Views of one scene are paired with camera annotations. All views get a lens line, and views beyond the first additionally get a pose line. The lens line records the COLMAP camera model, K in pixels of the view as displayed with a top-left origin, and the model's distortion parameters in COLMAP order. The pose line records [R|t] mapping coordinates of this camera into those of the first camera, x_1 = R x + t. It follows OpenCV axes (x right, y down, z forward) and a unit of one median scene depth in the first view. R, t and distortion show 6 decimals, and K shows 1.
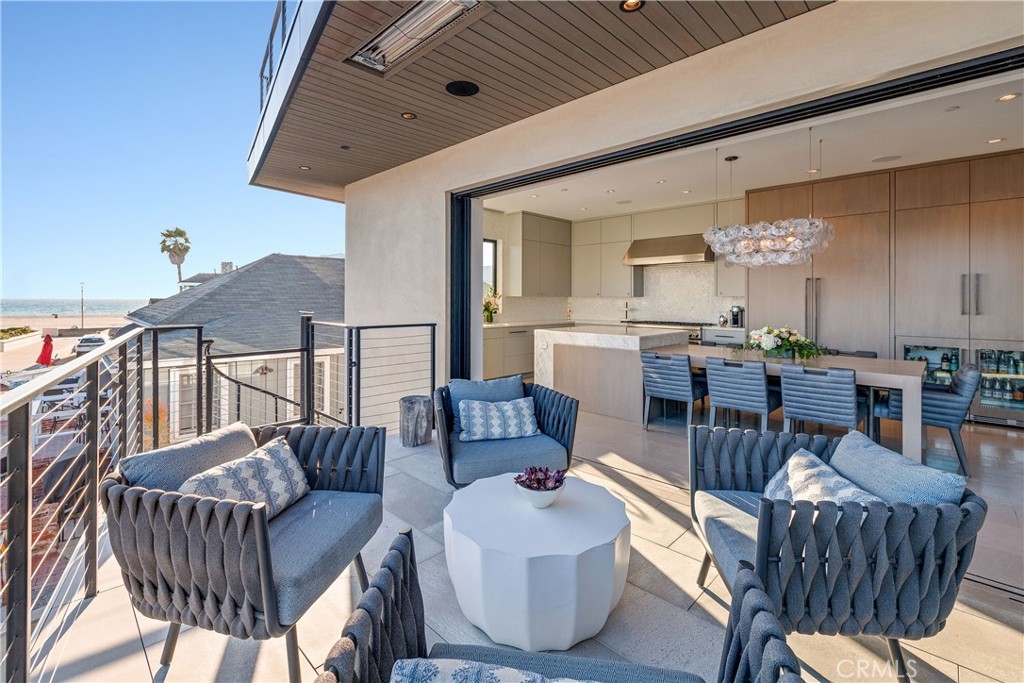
lens RADIAL K [[452.8, 0, 511.7], [0, 452.8, 300.1], [0, 0, 1]] dist [-0.000591, -0.000147]
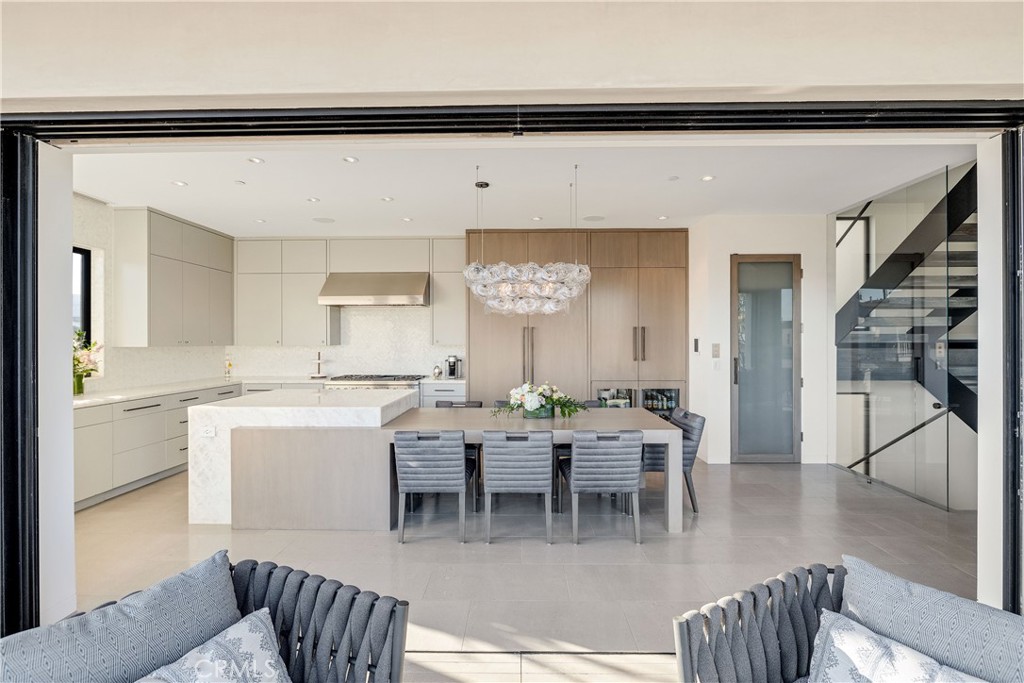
lens RADIAL K [[450.8, 0, 512.0], [0, 450.8, 341.5], [0, 0, 1]] dist [-0.007729, -0.000699]
pose [[0.732542, -0.005702, 0.680698, -0.043084], [0.005074, 0.999983, 0.002916, -0.021959], [-0.680703, 0.001318, 0.732558, 0.325745]]
